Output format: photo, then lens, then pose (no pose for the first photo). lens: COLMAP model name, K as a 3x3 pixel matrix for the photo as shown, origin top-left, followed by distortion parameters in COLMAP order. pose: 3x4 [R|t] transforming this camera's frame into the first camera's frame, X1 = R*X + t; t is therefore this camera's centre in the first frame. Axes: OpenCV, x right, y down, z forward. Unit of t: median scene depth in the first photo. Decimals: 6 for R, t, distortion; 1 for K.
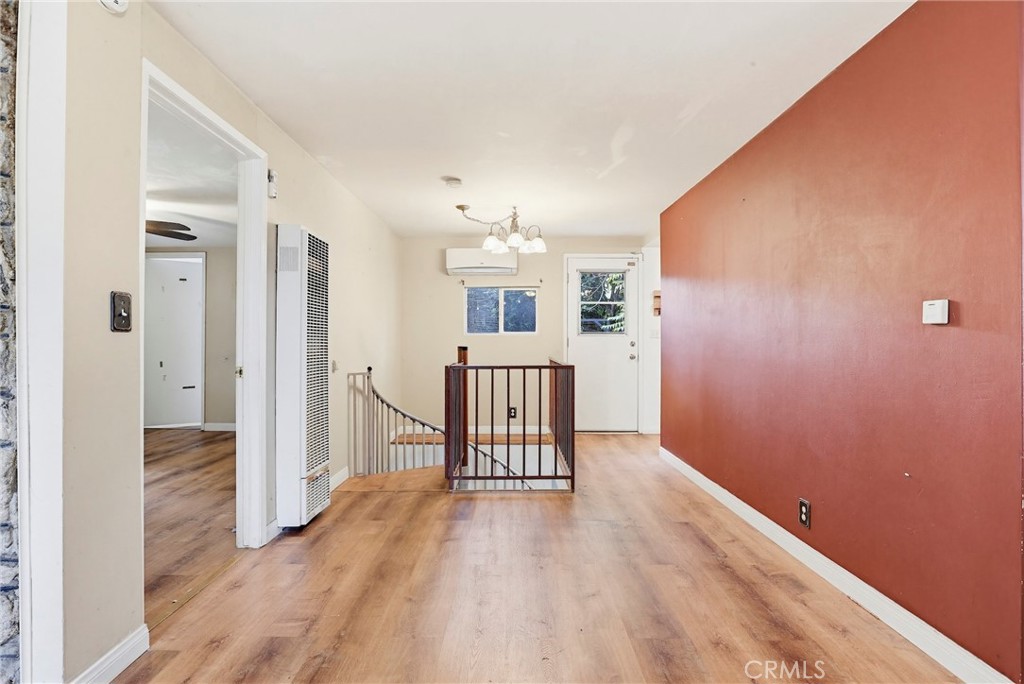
lens RADIAL K [[504.0, 0, 515.6], [0, 504.0, 340.8], [0, 0, 1]] dist [-0.025981, 0.004782]
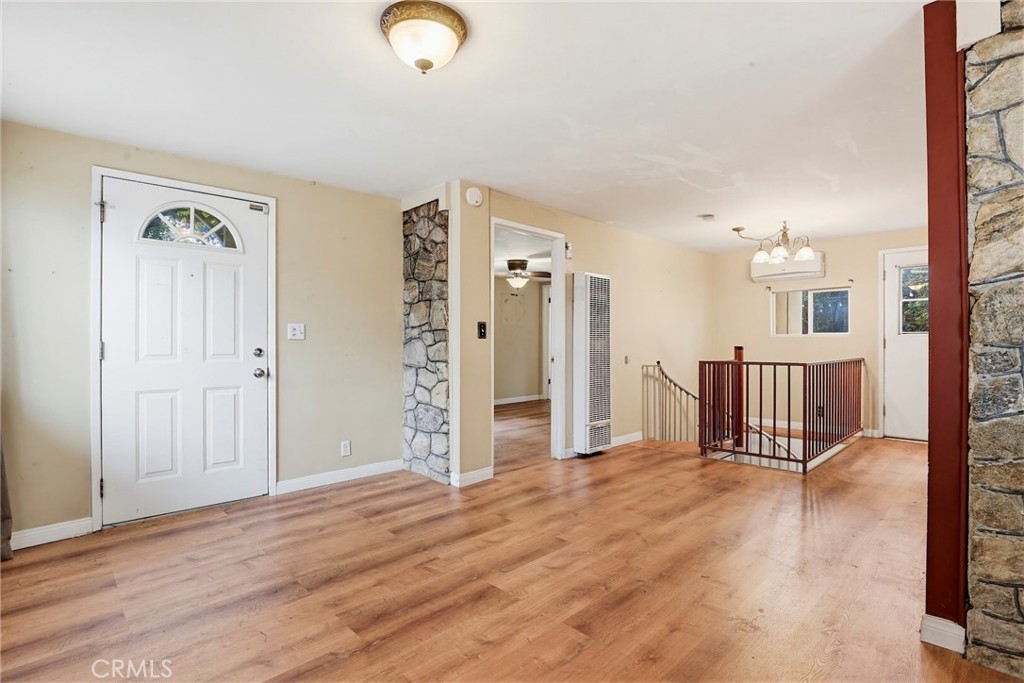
lens RADIAL K [[504.0, 0, 512.1], [0, 504.0, 342.6], [0, 0, 1]] dist [-0.025981, 0.004782]
pose [[0.689618, -0.001686, -0.724171, 0.608729], [0.002855, 0.999996, 0.000391, 0.000918], [0.724167, -0.002337, 0.689620, -0.324929]]
